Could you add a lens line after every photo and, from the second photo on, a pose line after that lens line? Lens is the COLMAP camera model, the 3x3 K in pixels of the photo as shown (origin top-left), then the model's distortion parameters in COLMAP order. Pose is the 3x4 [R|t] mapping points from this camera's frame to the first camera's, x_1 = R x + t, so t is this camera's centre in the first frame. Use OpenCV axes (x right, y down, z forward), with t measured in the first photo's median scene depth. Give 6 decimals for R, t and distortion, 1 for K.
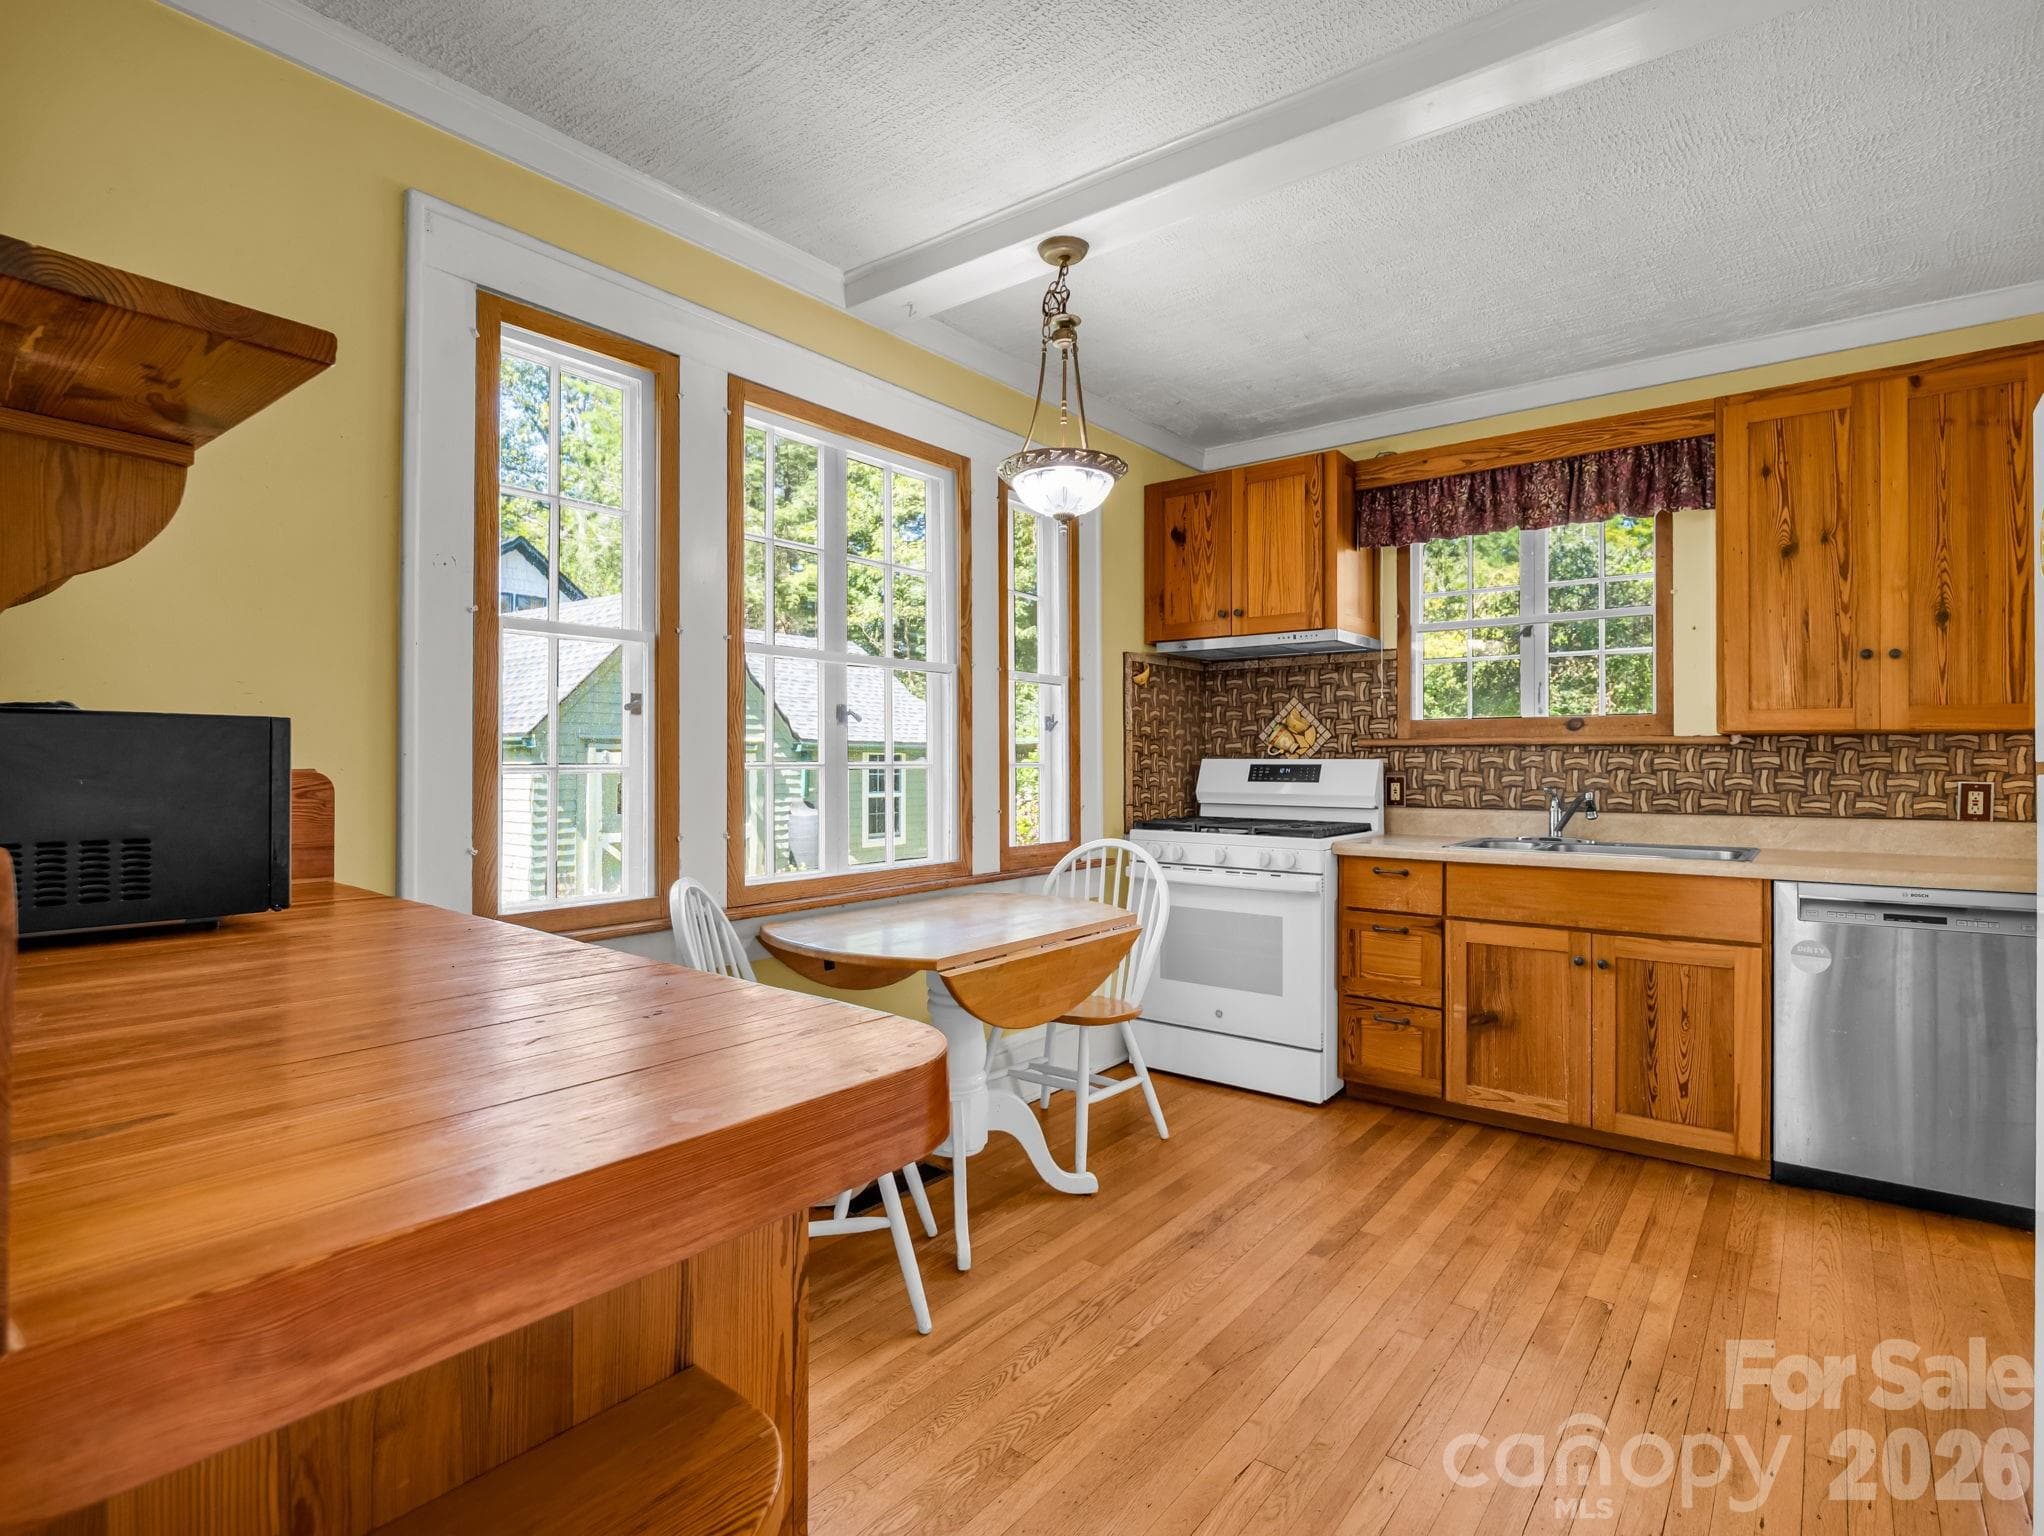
lens RADIAL K [[1054.9, 0, 1014.5], [0, 1054.9, 751.0], [0, 0, 1]] dist [-0.022241, -0.000701]
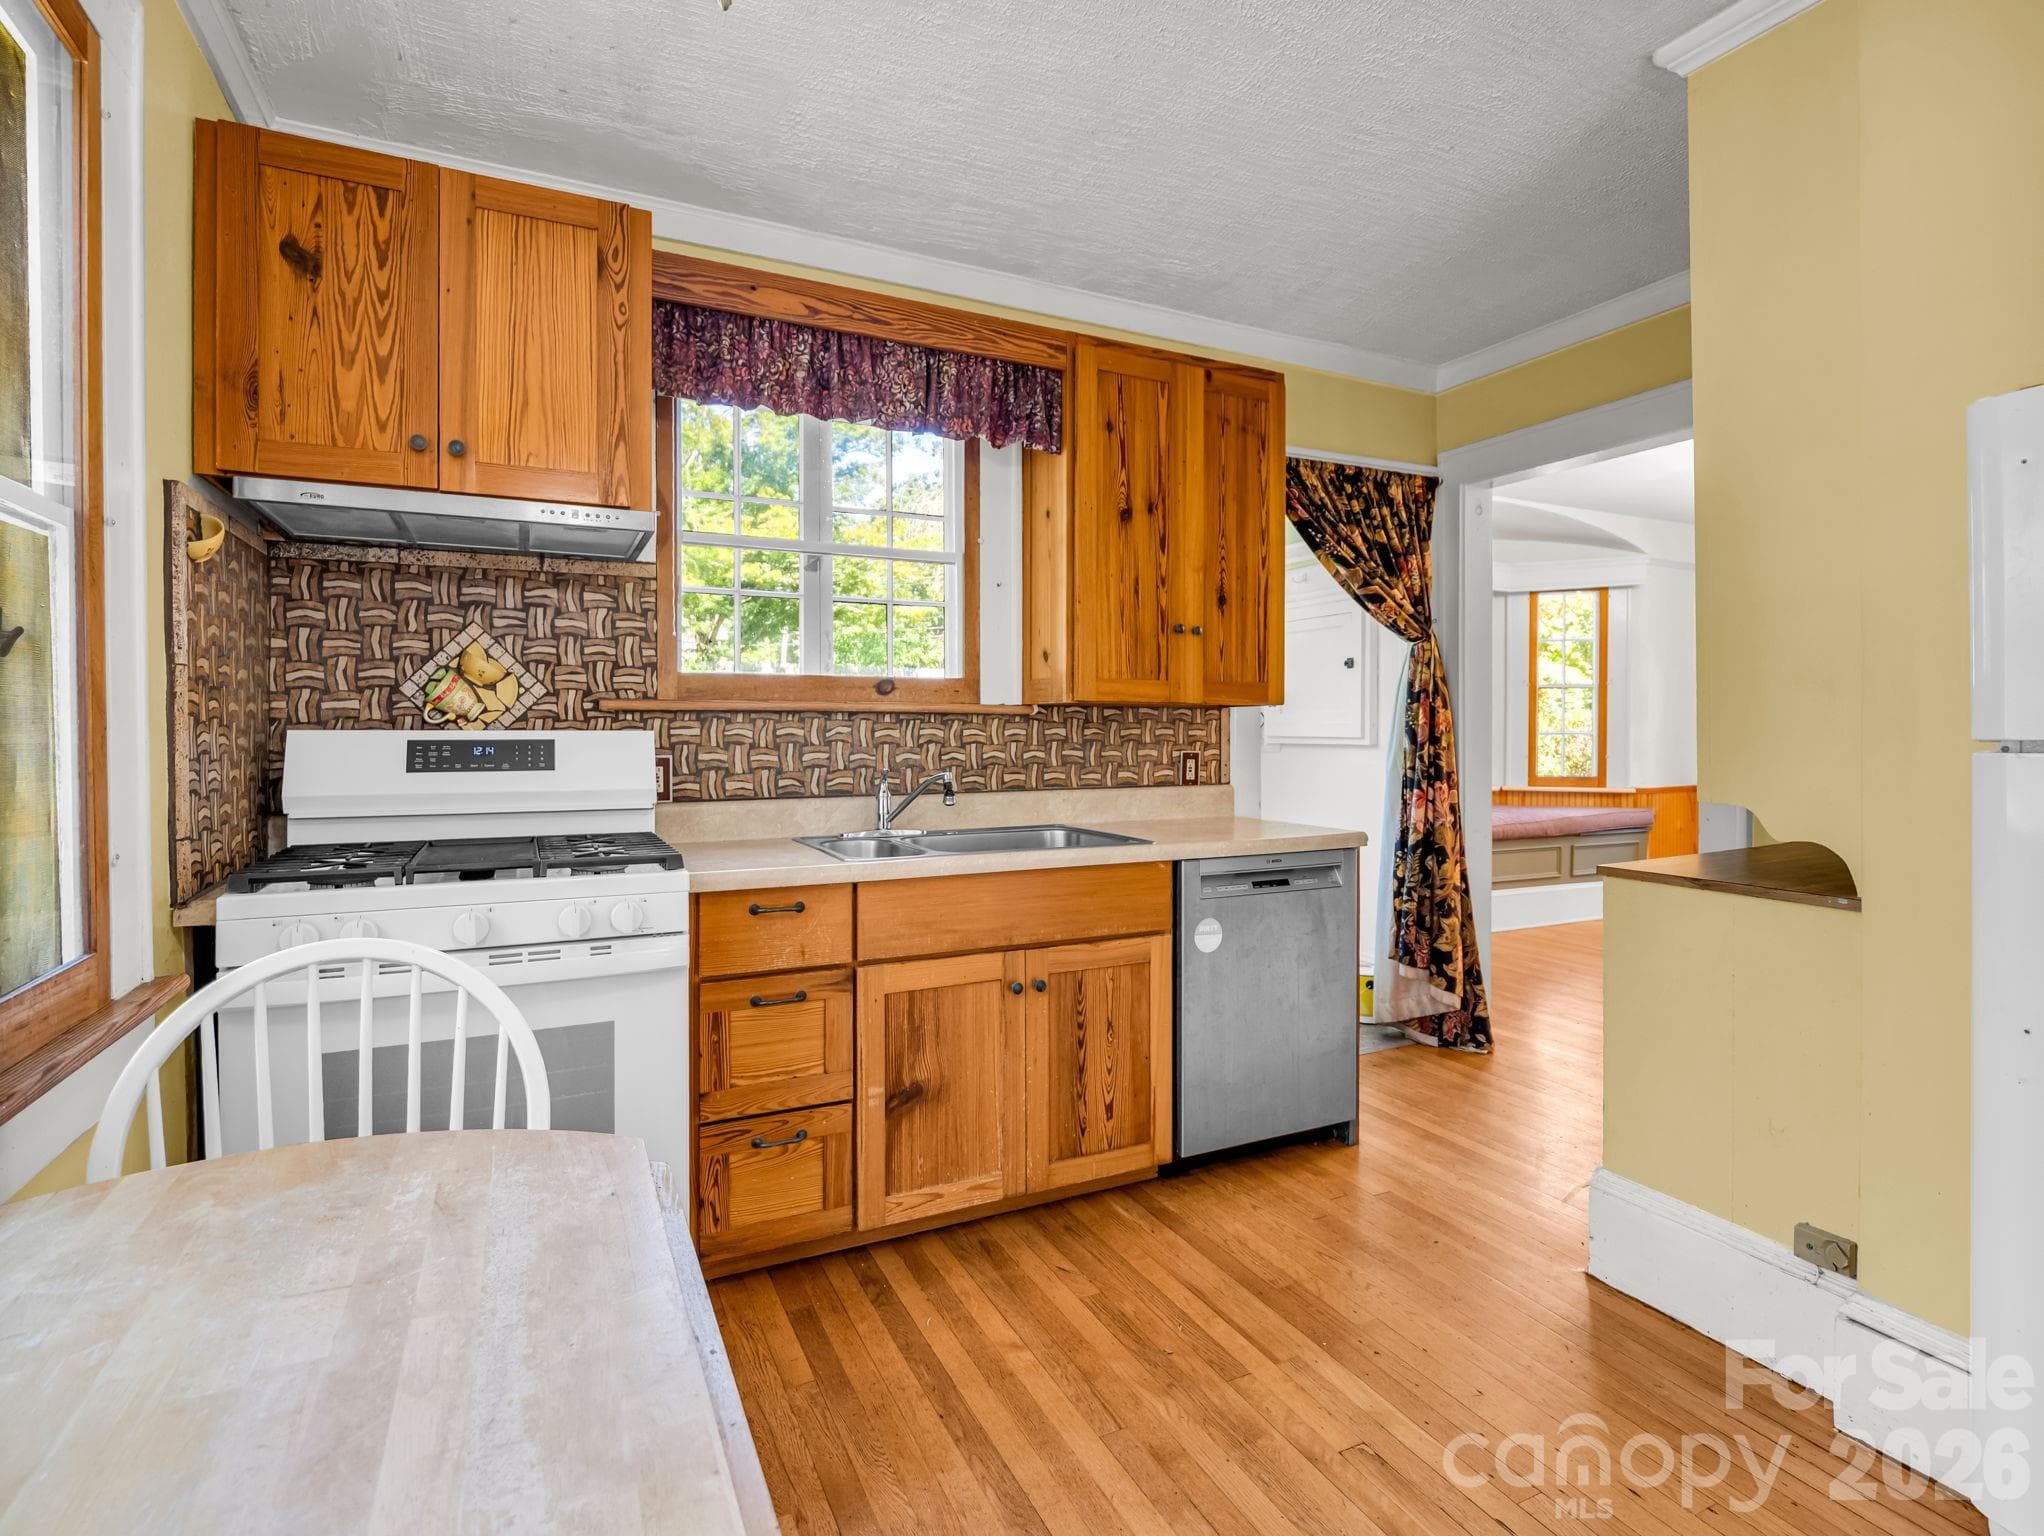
lens RADIAL K [[1036.5, 0, 1066.6], [0, 1036.5, 736.5], [0, 0, 1]] dist [0.008872, -0.026976]
pose [[0.429363, -0.007598, 0.903100, -0.134803], [-0.009641, 0.999869, 0.012996, 0.000769], [-0.903081, -0.014287, 0.429233, 0.578984]]
